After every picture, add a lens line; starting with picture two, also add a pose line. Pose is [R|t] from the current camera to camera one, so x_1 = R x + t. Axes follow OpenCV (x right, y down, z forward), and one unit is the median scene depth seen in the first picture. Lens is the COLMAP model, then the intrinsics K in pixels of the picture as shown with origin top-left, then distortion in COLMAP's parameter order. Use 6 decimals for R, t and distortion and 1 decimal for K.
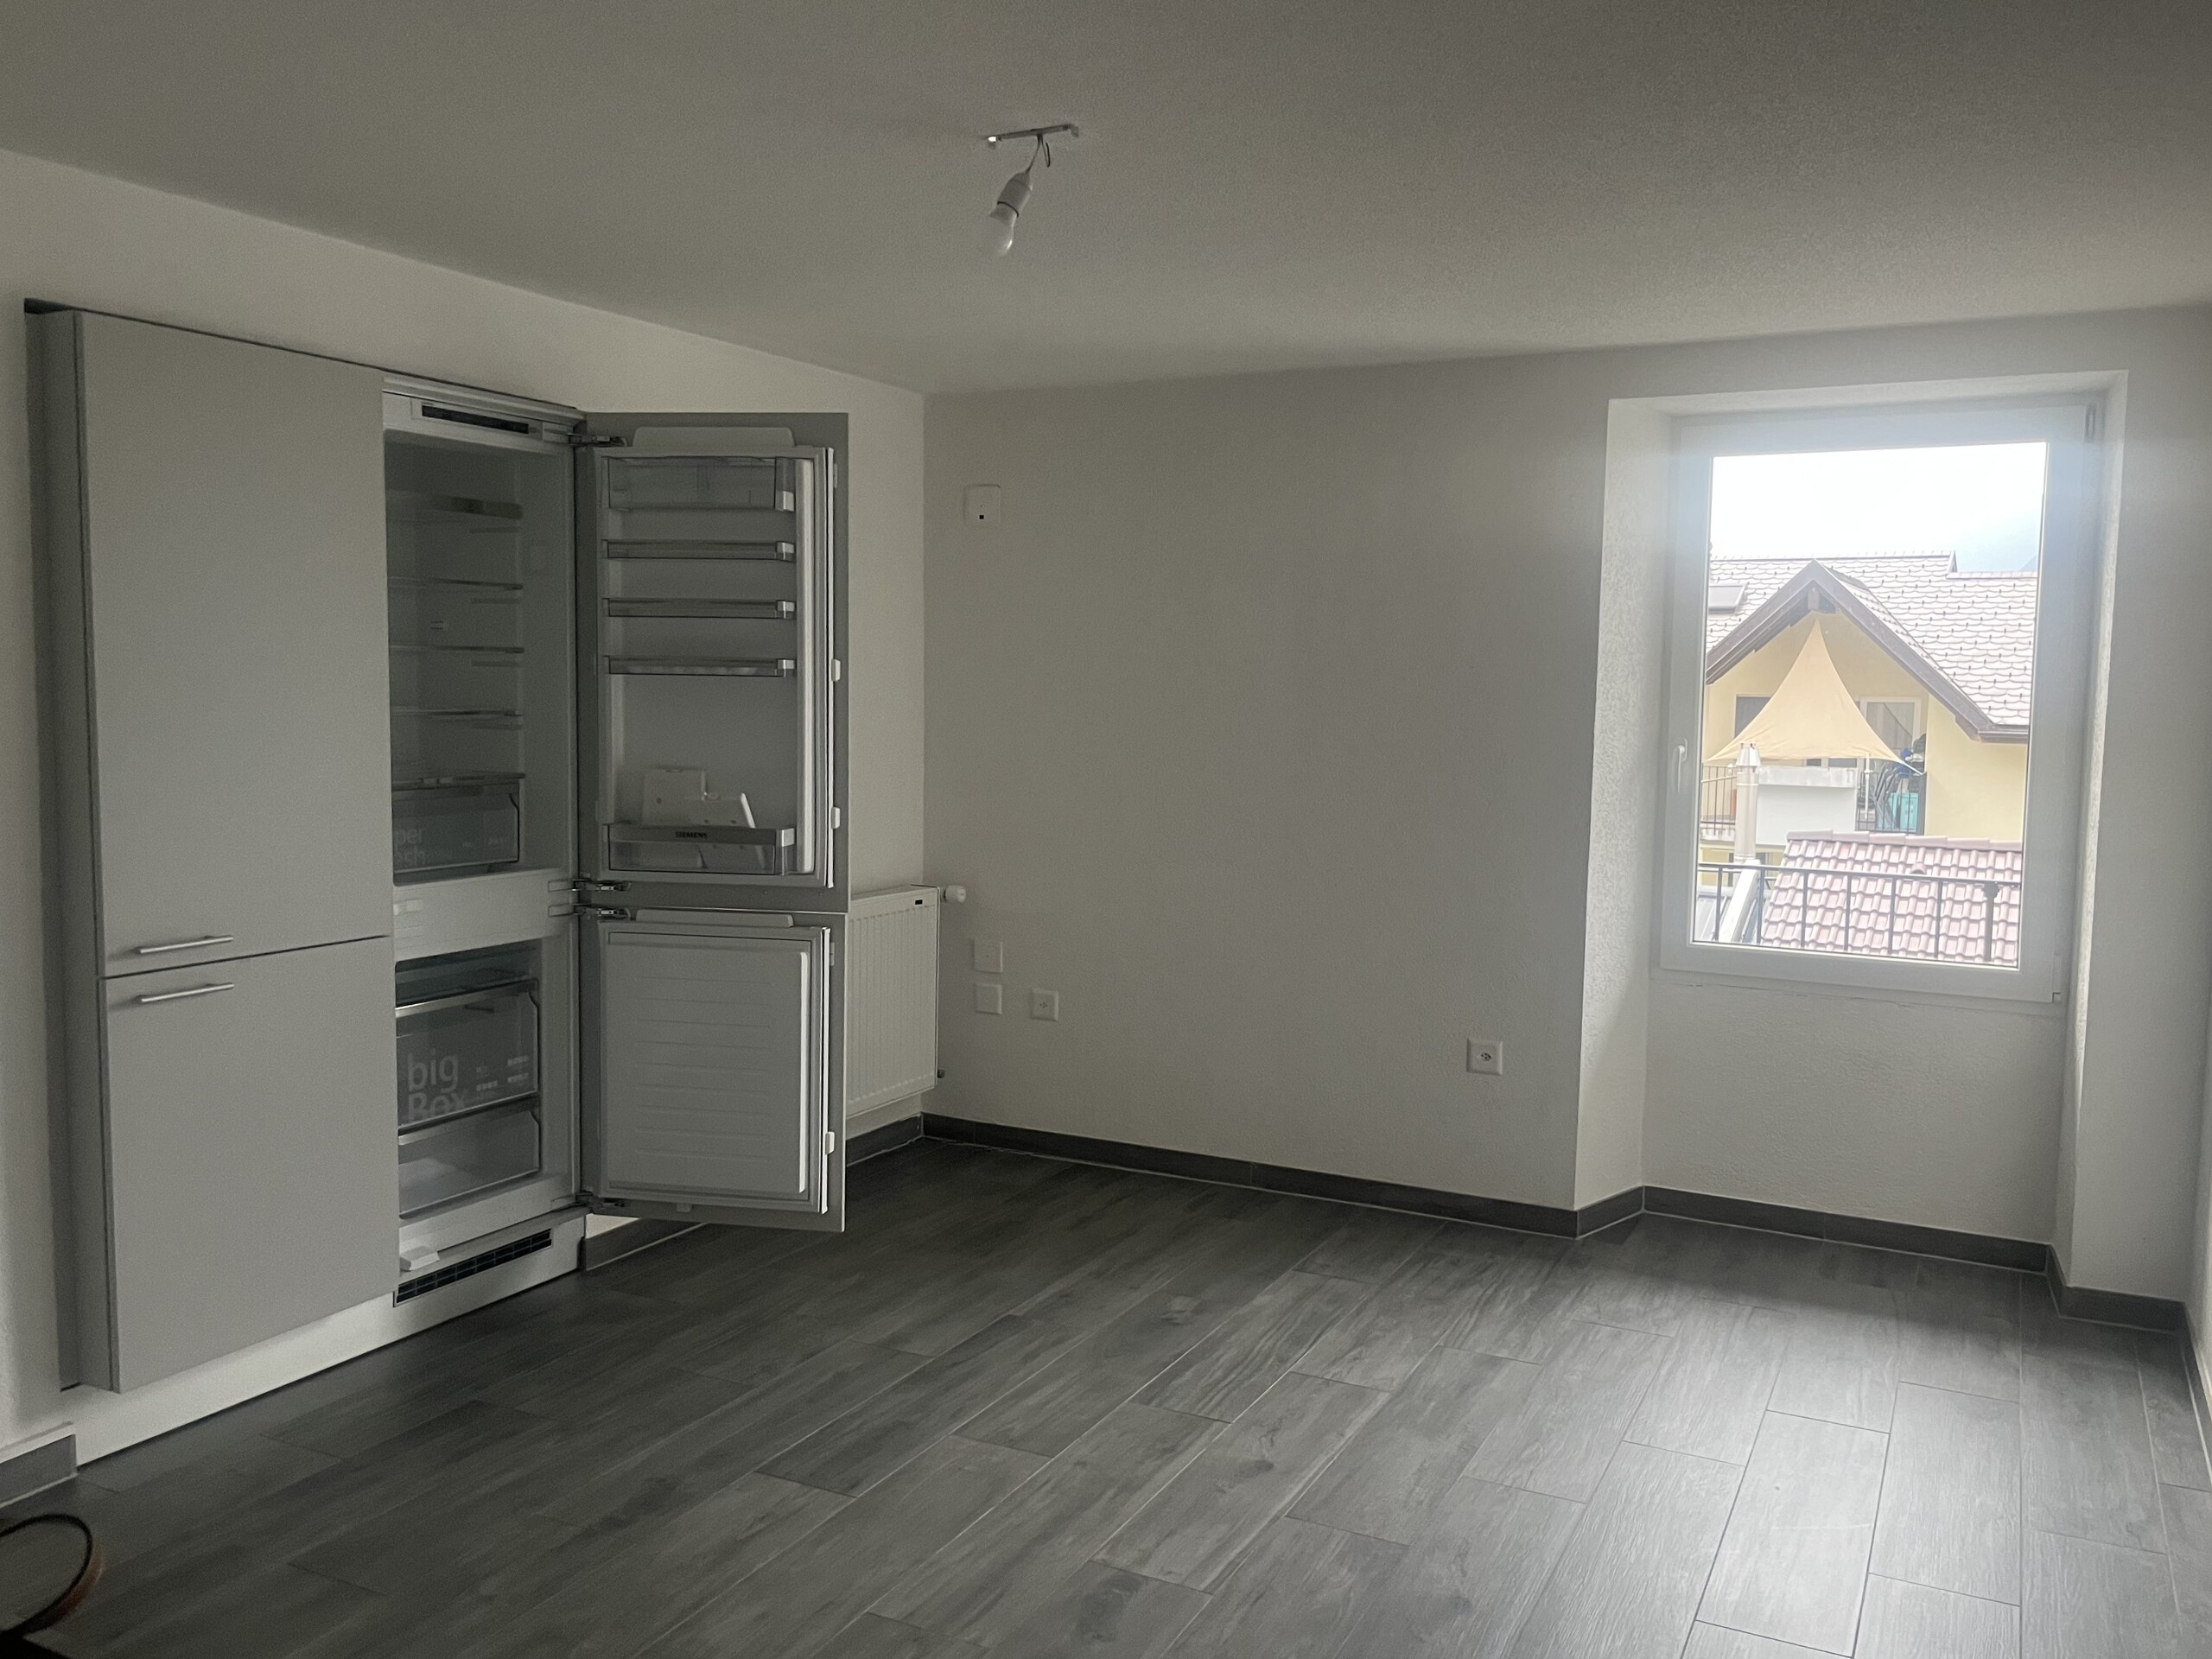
lens RADIAL K [[1792.4, 0, 1101.8], [0, 1792.4, 828.4], [0, 0, 1]] dist [0.007172, 0.001737]
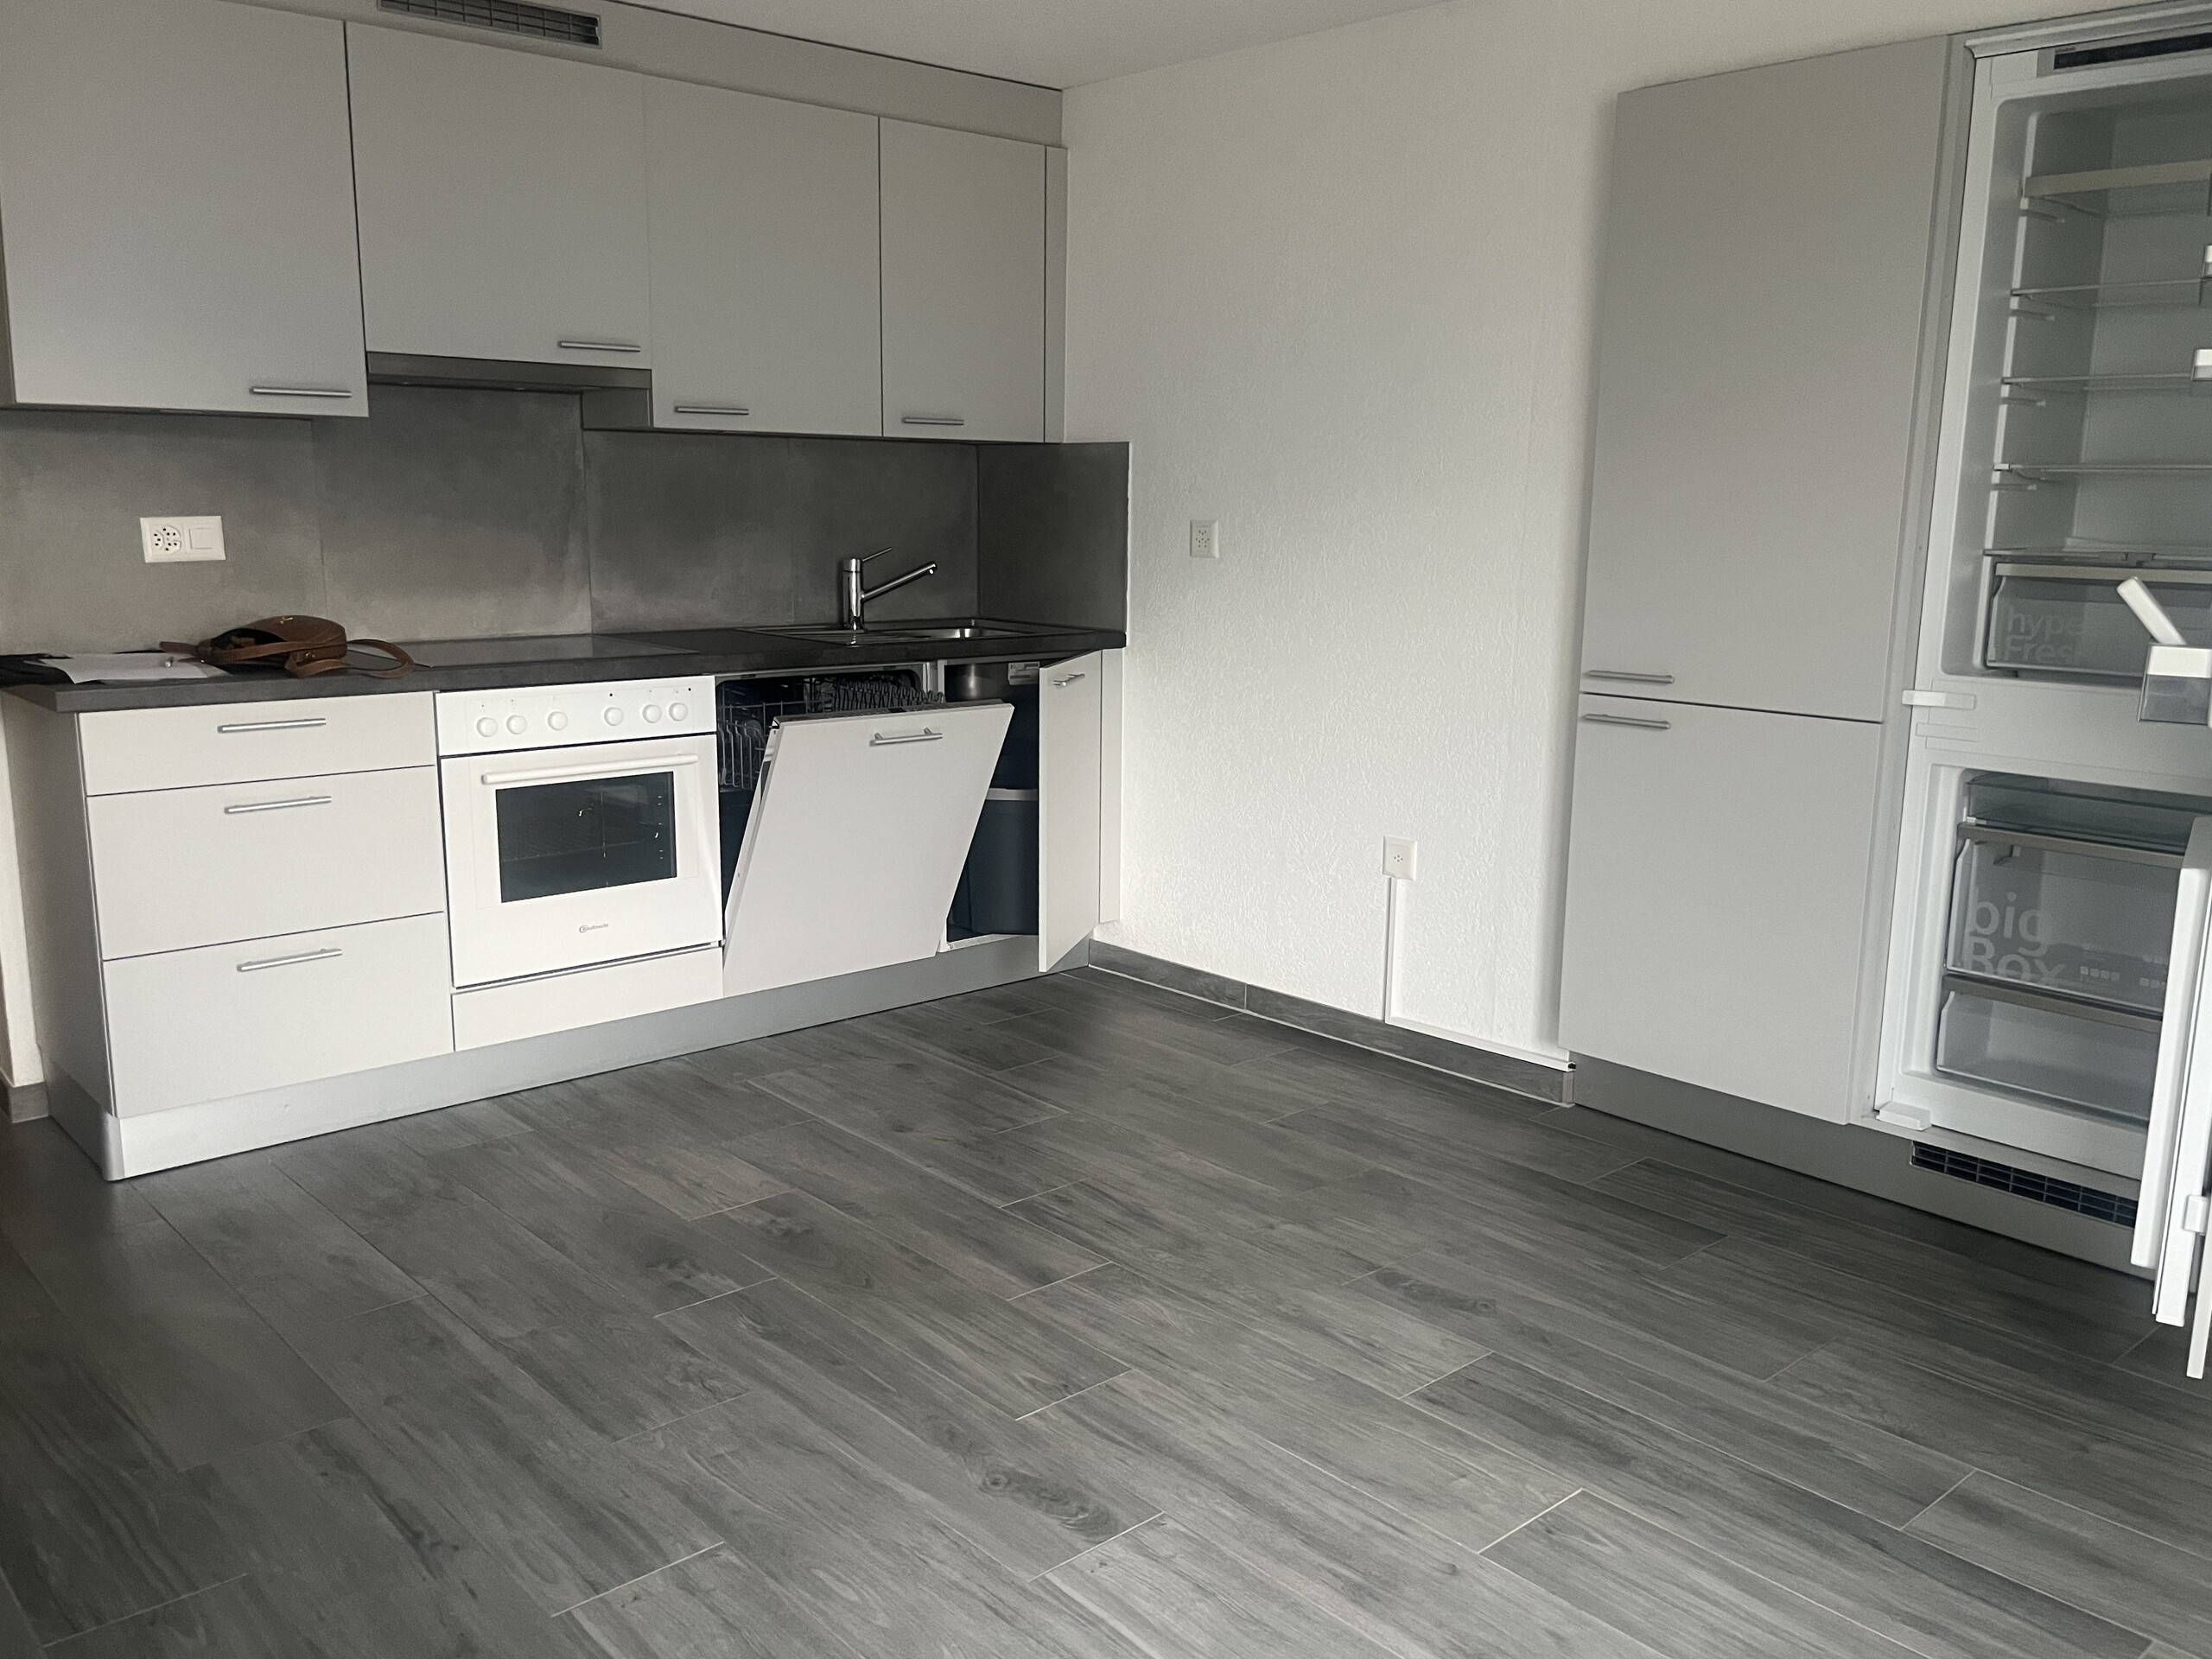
lens RADIAL K [[1792.4, 0, 1100.6], [0, 1792.4, 830.9], [0, 0, 1]] dist [0.007172, 0.001737]
pose [[-0.363855, 0.157671, -0.918014, 0.615558], [-0.094453, 0.974243, 0.204765, -0.036055], [0.926654, 0.161214, -0.339590, 1.088054]]
